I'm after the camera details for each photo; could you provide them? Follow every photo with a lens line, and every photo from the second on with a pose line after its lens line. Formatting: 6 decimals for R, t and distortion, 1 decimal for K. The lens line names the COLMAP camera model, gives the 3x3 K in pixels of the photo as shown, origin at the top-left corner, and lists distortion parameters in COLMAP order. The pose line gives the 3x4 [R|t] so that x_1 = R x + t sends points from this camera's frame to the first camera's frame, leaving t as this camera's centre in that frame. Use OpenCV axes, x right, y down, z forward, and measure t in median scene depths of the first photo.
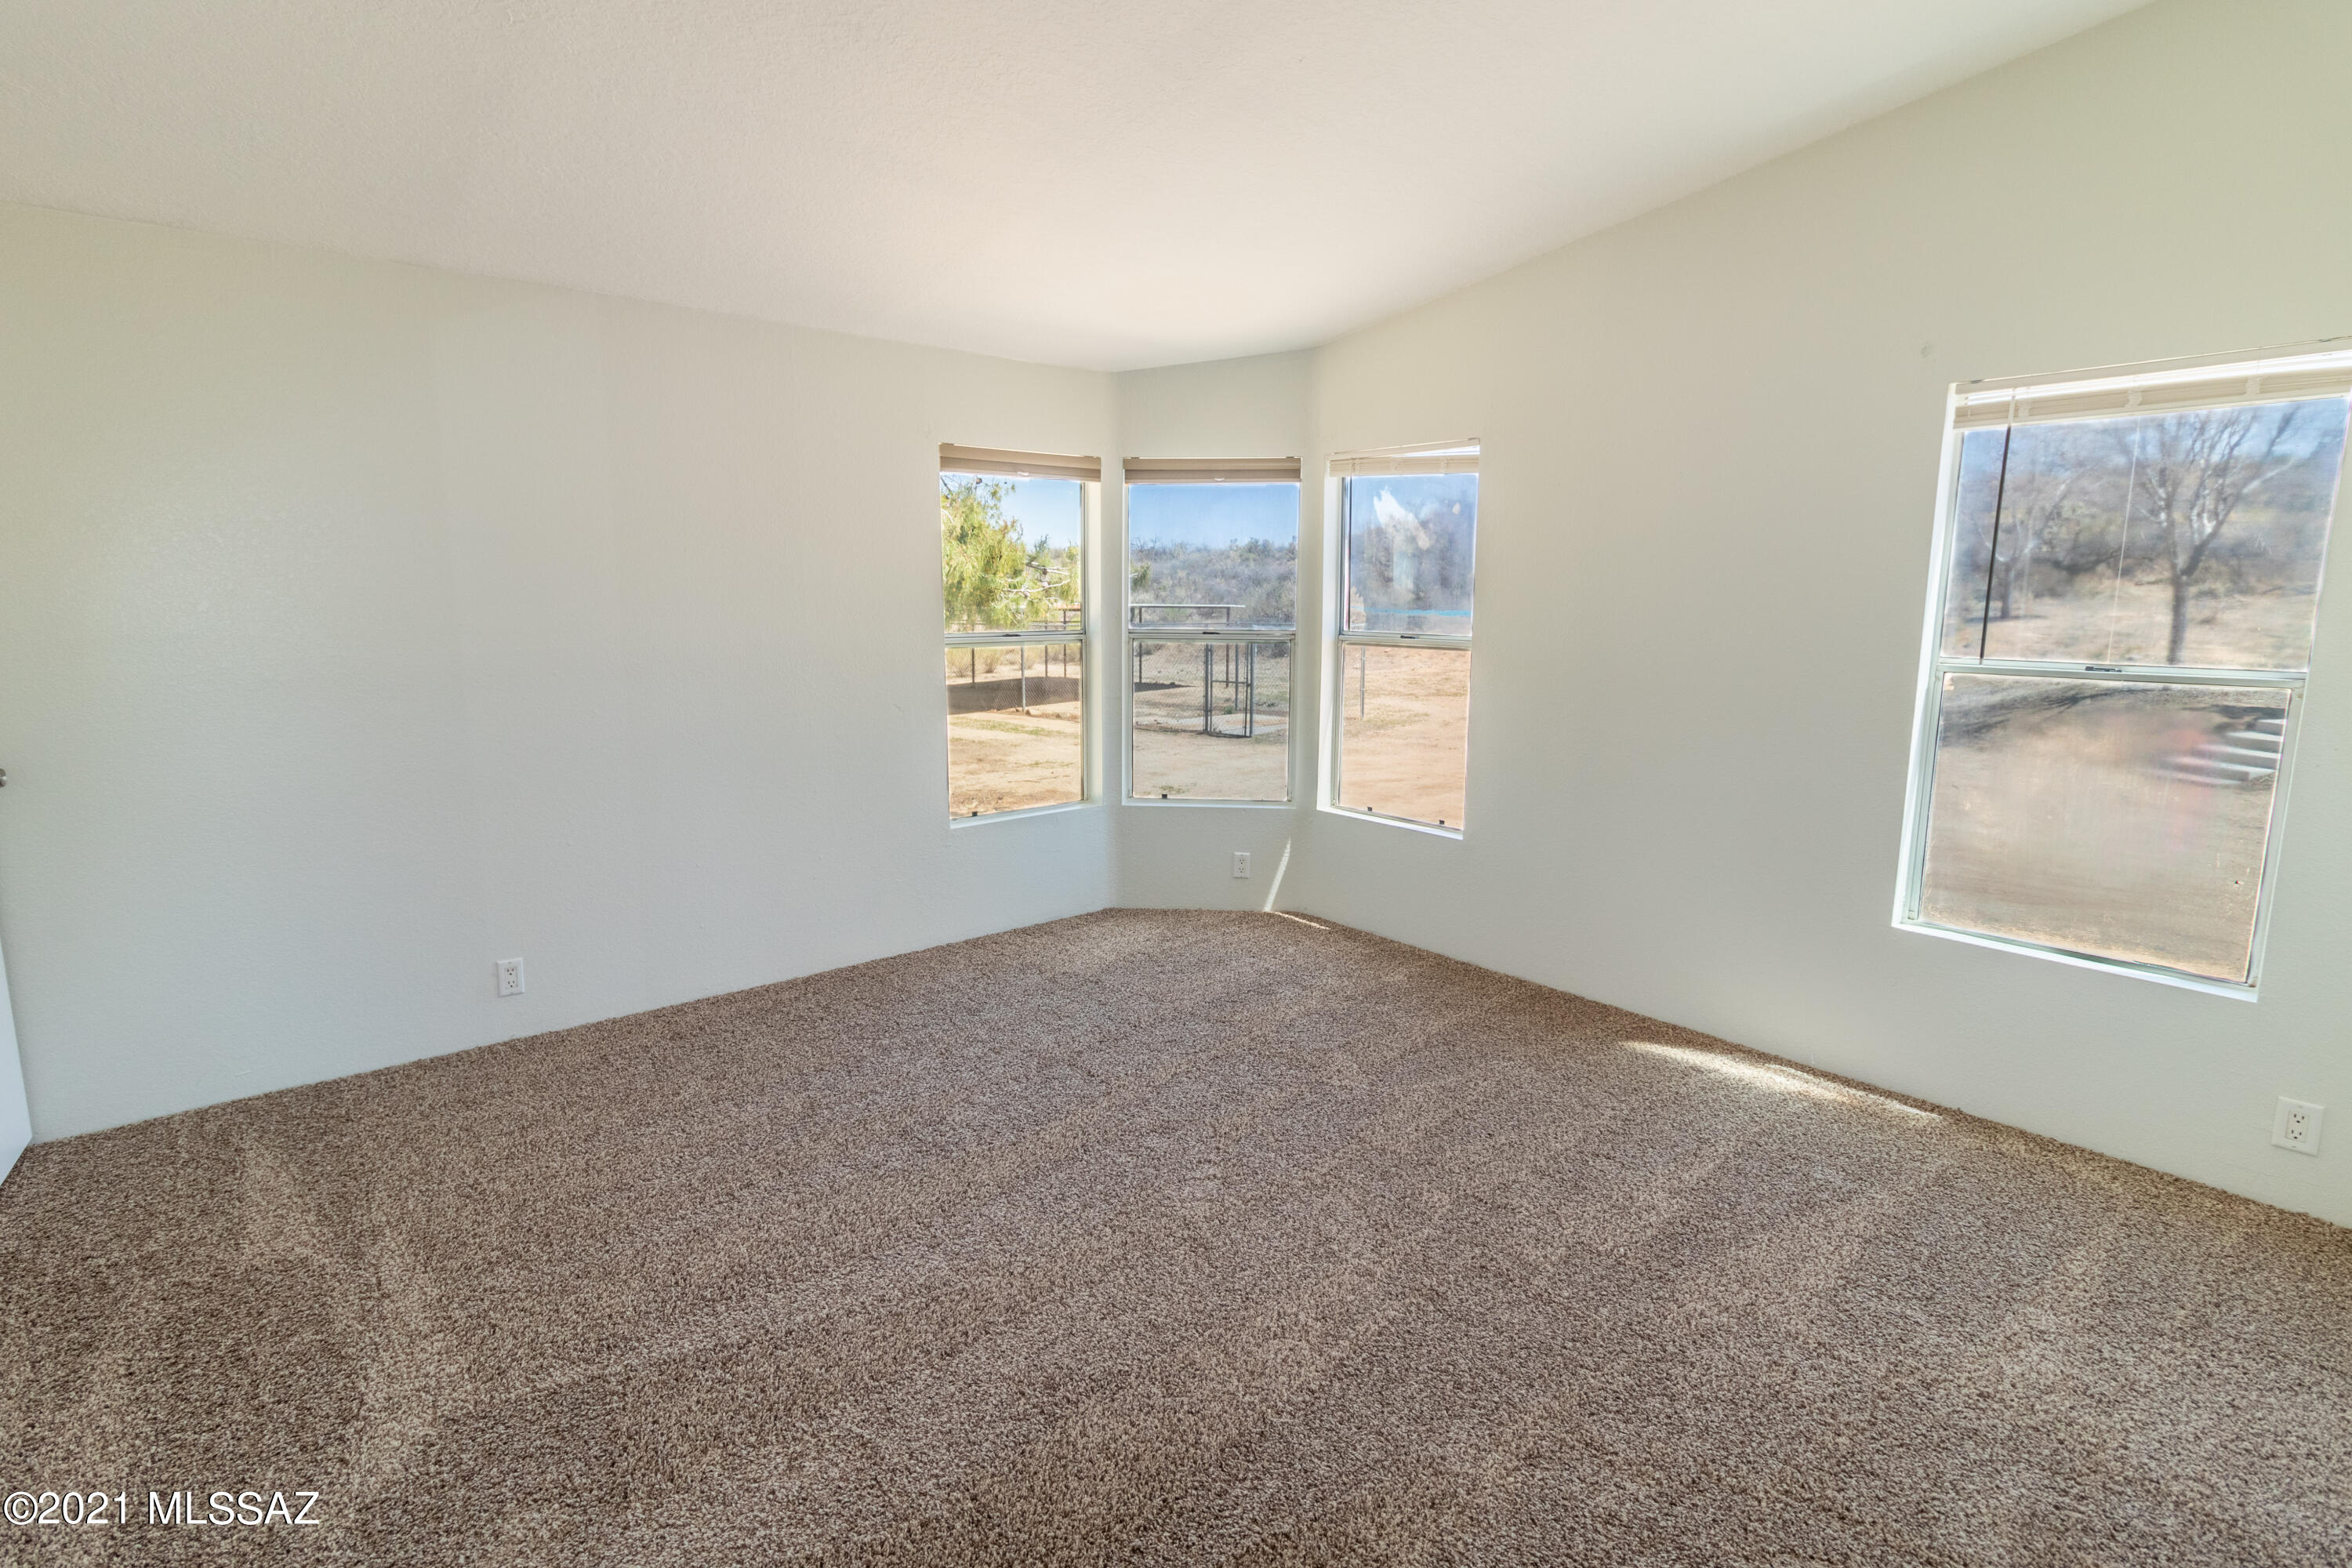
lens RADIAL K [[1100.3, 0, 1176.0], [0, 1100.3, 784.0], [0, 0, 1]] dist [-0.002619, 0.000979]
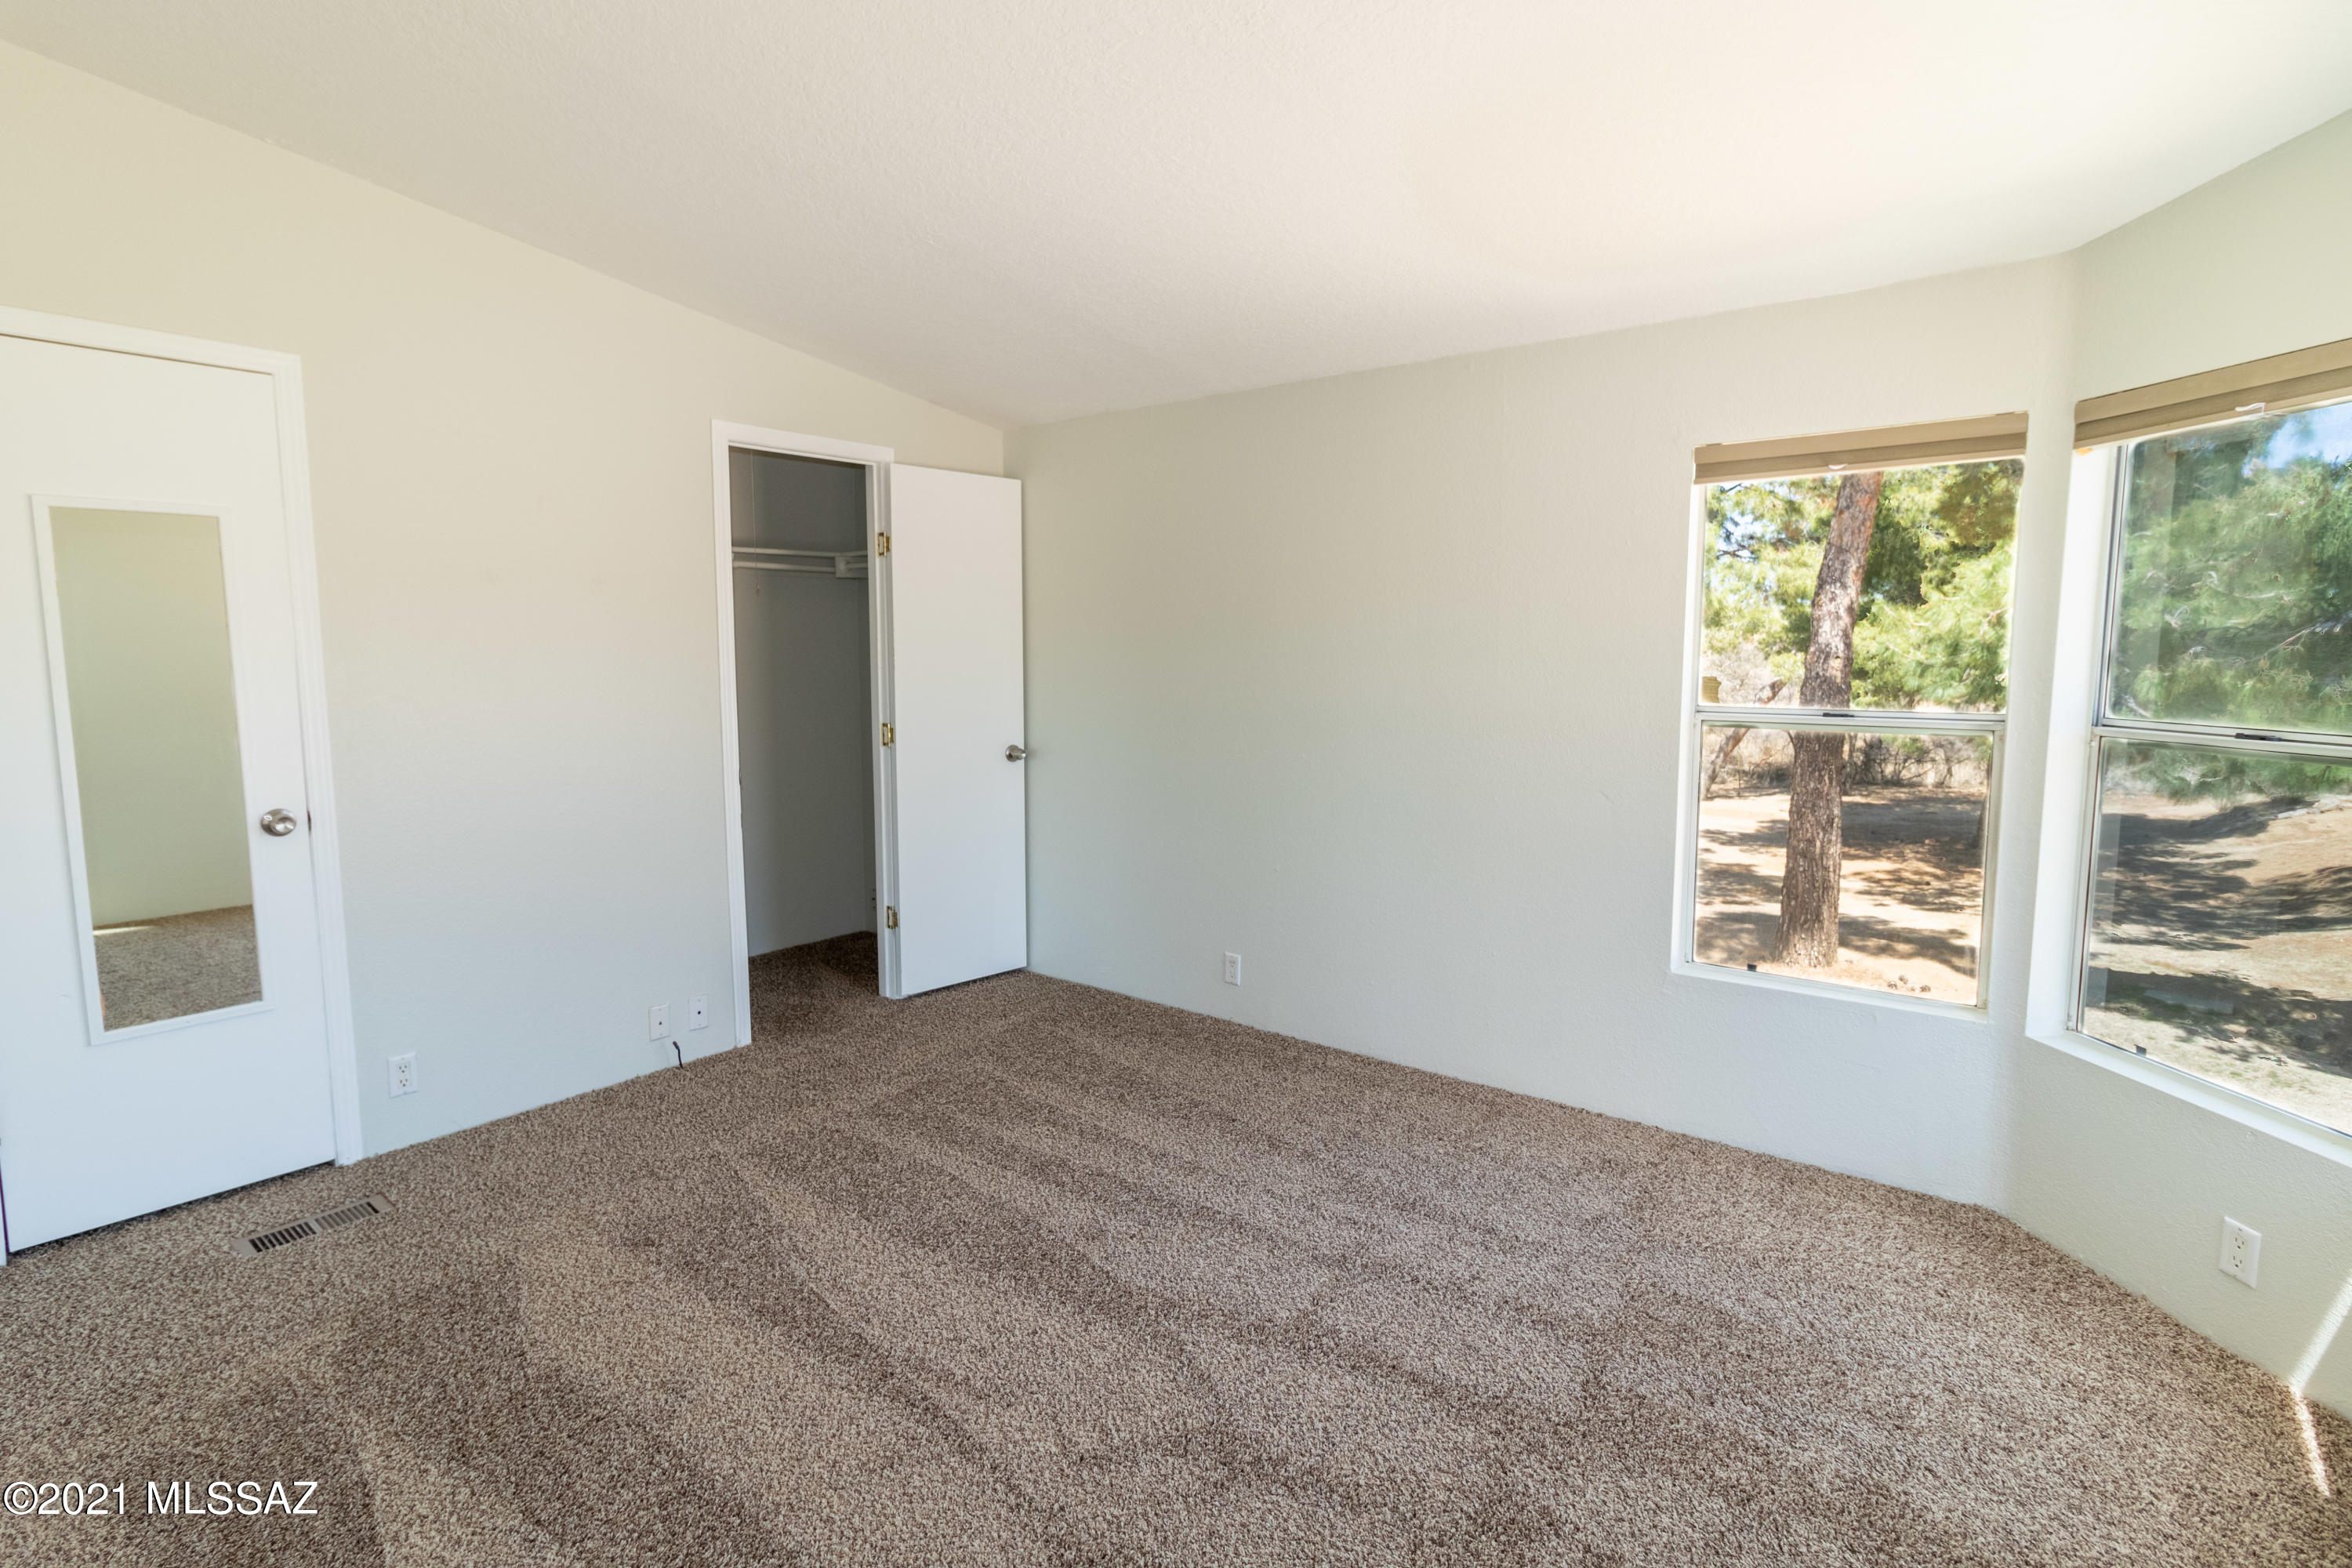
lens RADIAL K [[1100.3, 0, 1176.0], [0, 1100.3, 784.0], [0, 0, 1]] dist [-0.002619, 0.000979]
pose [[0.227191, 0.114229, -0.967128, 0.406429], [-0.171076, 0.982335, 0.075838, -0.080231], [0.958706, 0.148223, 0.242720, 0.488034]]
